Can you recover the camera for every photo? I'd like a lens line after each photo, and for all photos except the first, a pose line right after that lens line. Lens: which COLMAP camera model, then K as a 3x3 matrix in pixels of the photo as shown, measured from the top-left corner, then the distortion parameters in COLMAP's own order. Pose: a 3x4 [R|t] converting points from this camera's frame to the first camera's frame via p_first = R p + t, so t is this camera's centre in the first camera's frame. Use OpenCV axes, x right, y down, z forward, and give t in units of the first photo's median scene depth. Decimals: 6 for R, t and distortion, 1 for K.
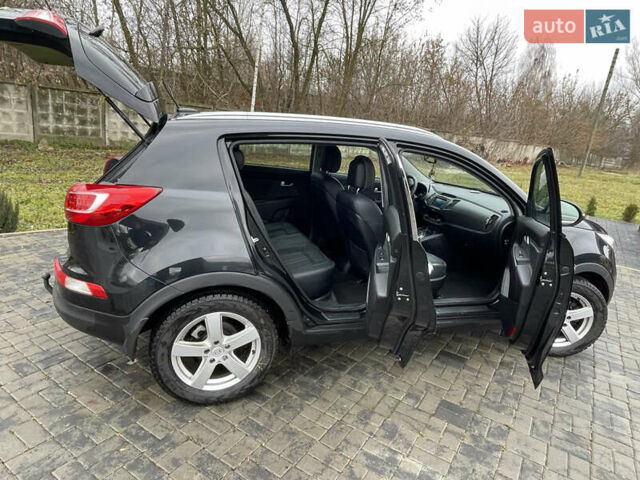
lens RADIAL K [[418.5, 0, 320.0], [0, 418.5, 240.0], [0, 0, 1]] dist [0.000446, 0.000642]
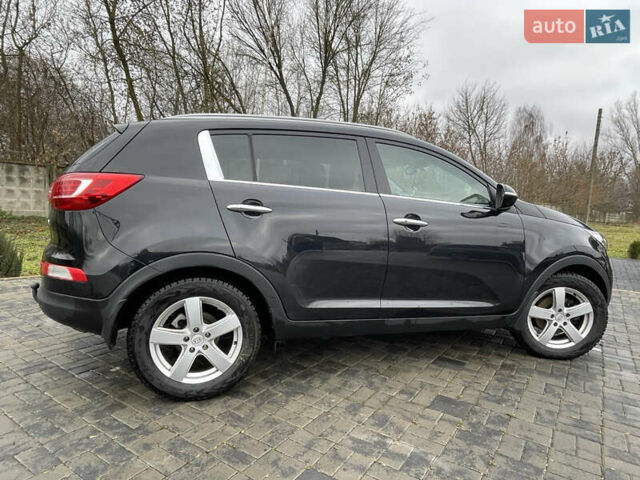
lens RADIAL K [[418.5, 0, 320.0], [0, 418.5, 240.0], [0, 0, 1]] dist [0.000446, 0.000642]
pose [[0.998516, -0.049907, -0.021806, 0.068182], [0.045042, 0.981794, -0.184529, 0.211758], [0.030618, 0.183273, 0.982585, 0.004100]]
